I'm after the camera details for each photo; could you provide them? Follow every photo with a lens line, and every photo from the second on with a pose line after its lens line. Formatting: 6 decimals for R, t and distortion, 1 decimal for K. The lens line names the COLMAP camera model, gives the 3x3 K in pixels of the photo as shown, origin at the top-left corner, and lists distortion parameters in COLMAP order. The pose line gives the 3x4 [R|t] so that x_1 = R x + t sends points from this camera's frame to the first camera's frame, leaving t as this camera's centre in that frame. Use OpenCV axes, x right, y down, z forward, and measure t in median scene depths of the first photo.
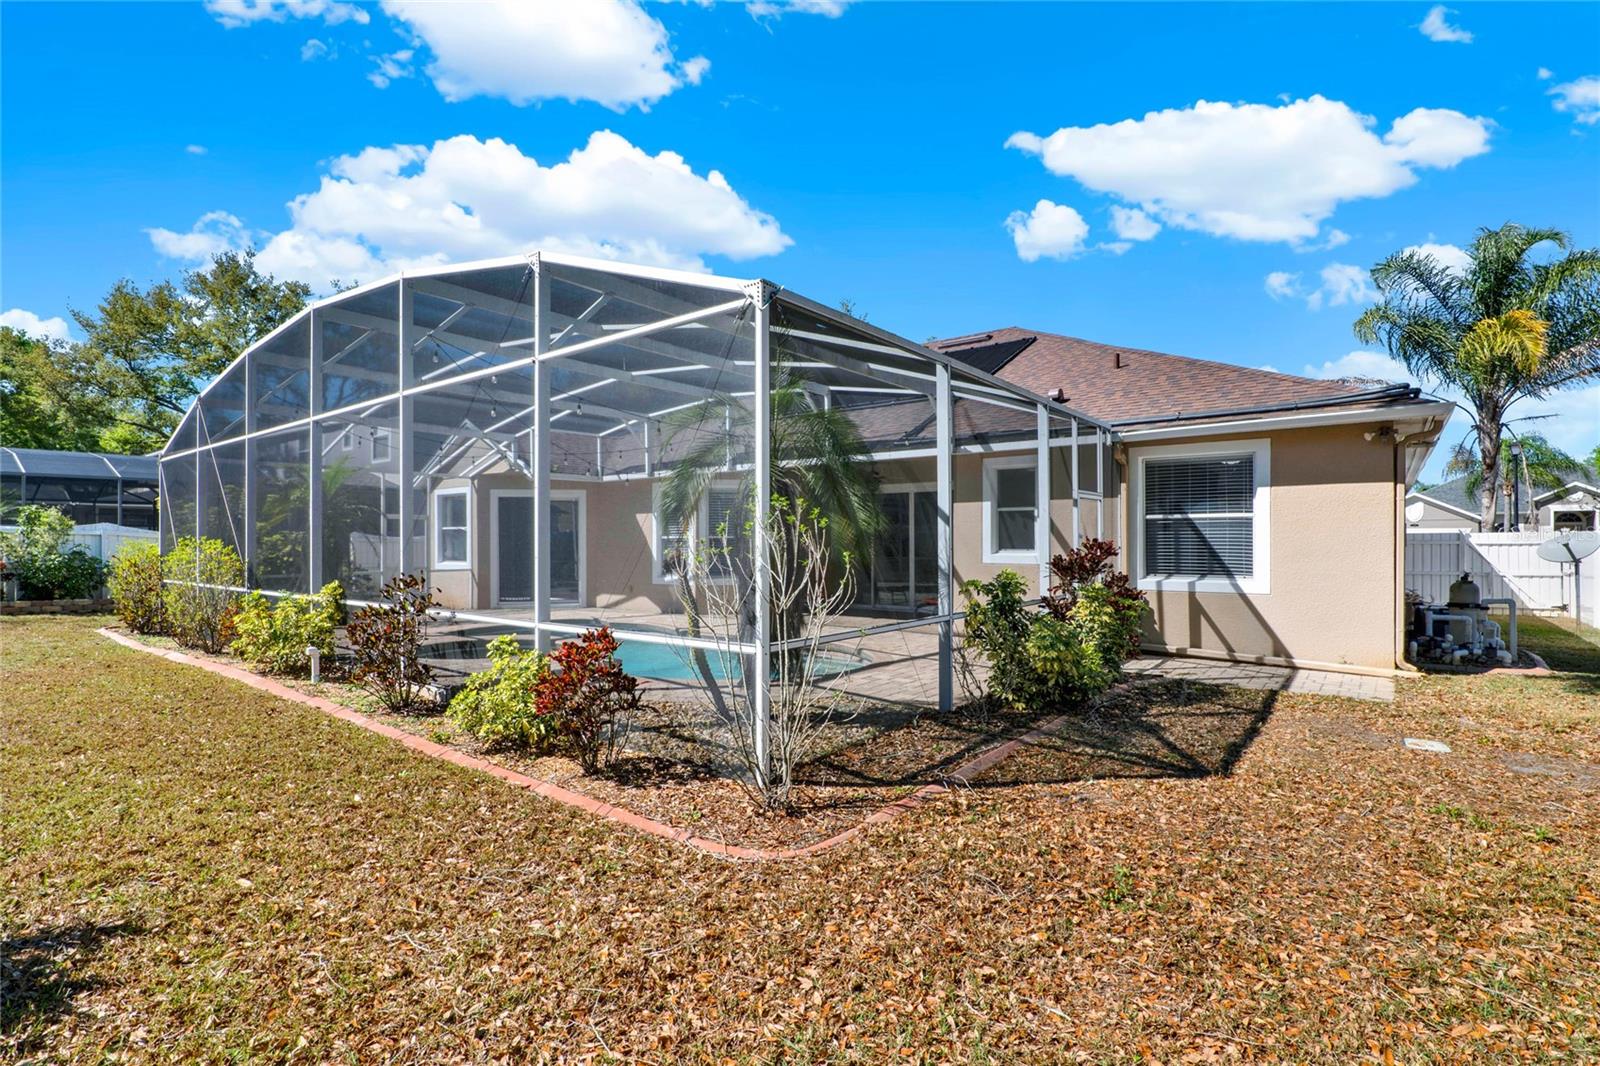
lens RADIAL K [[771.3, 0, 807.3], [0, 771.3, 530.7], [0, 0, 1]] dist [-0.028684, 0.008329]
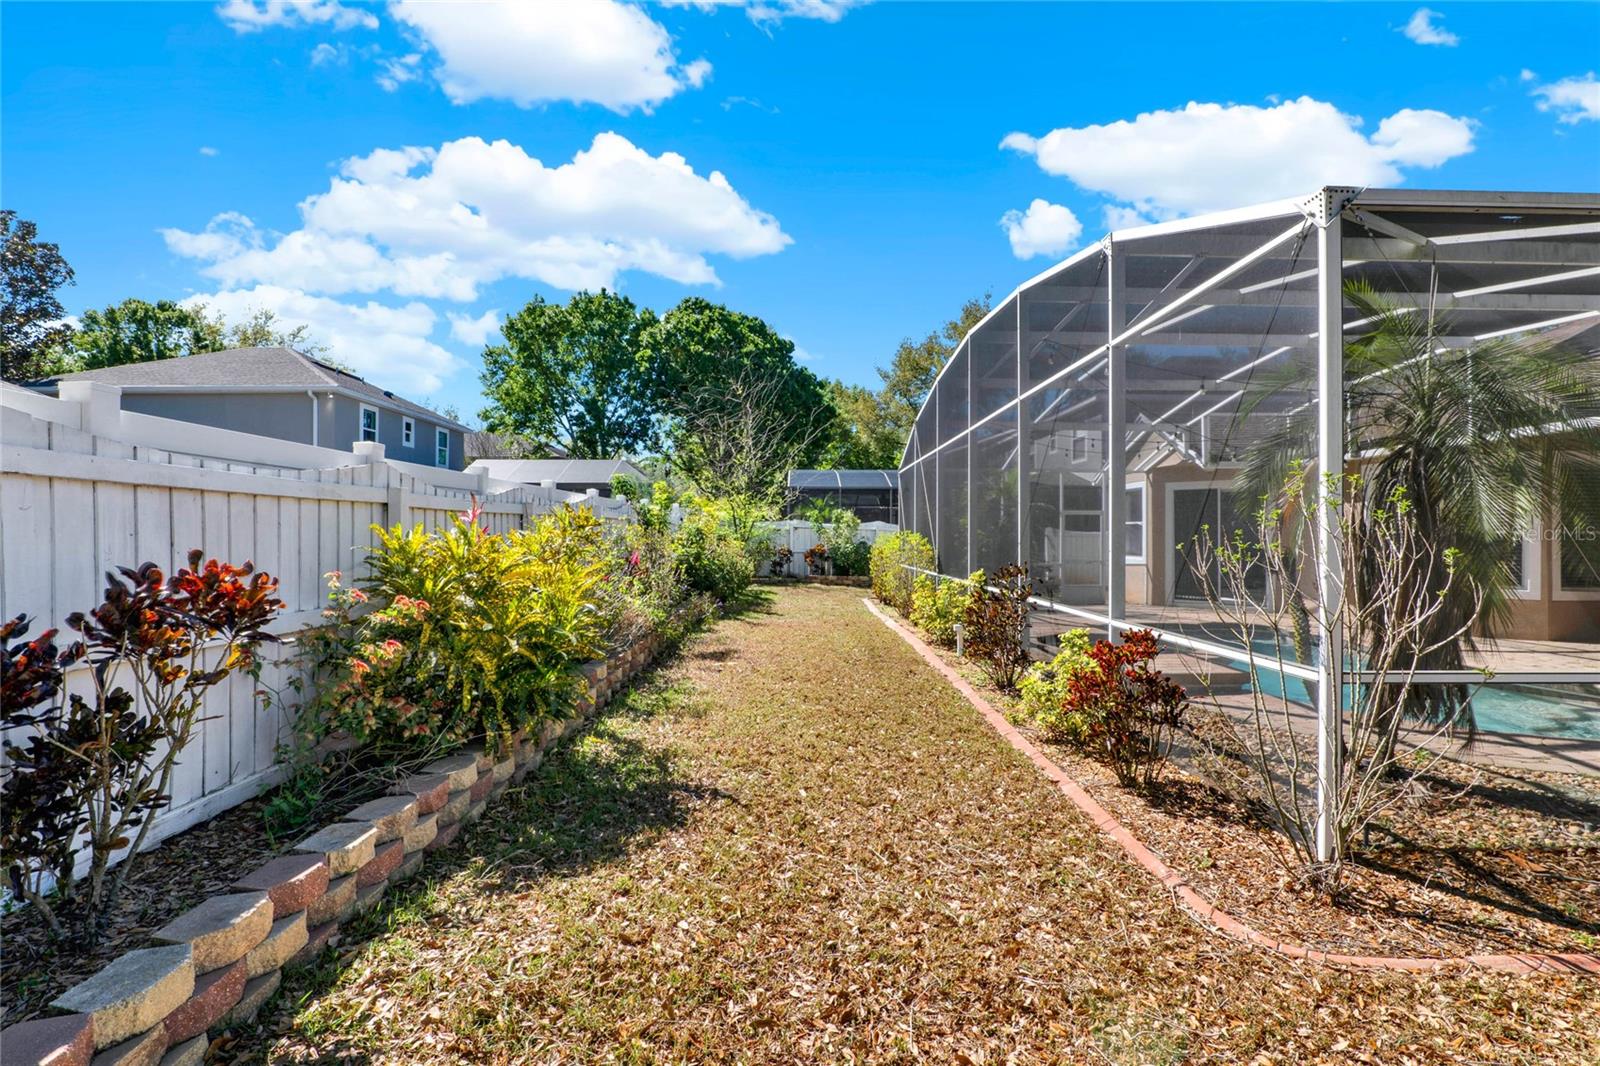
lens RADIAL K [[771.3, 0, 807.3], [0, 771.3, 530.7], [0, 0, 1]] dist [-0.028684, 0.008329]
pose [[0.610175, 0.000086, -0.792267, 0.206121], [0.004101, 0.999986, 0.003267, 0.004795], [0.792256, -0.005243, 0.610166, 0.130767]]
